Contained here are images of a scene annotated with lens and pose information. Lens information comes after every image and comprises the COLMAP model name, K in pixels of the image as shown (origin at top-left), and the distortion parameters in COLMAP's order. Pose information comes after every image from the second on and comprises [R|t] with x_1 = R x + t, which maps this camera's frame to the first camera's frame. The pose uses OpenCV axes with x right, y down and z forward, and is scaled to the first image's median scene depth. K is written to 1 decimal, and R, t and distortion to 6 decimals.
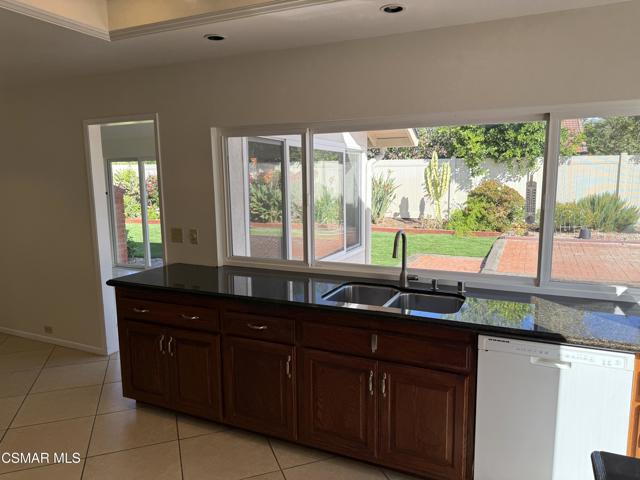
lens RADIAL K [[457.6, 0, 320.0], [0, 457.6, 240.0], [0, 0, 1]] dist [0.020765, -0.004548]
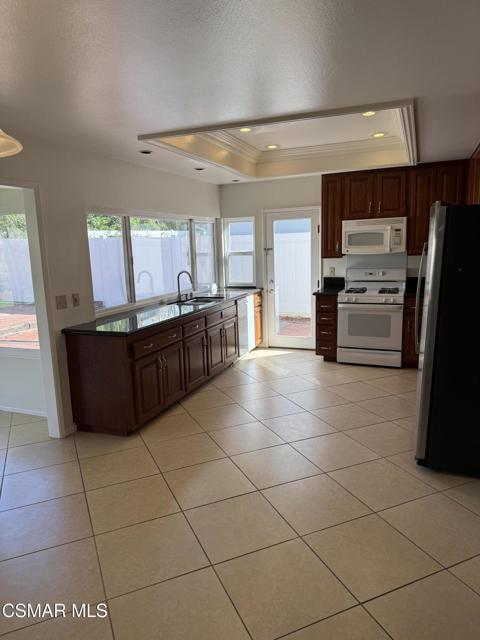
lens RADIAL K [[457.6, 0, 240.0], [0, 457.6, 320.0], [0, 0, 1]] dist [0.020765, -0.004548]
pose [[-0.056711, -0.159485, 0.985570, -1.470032], [0.173344, 0.970593, 0.167035, -0.080618], [-0.983227, 0.180316, -0.027397, 0.668589]]
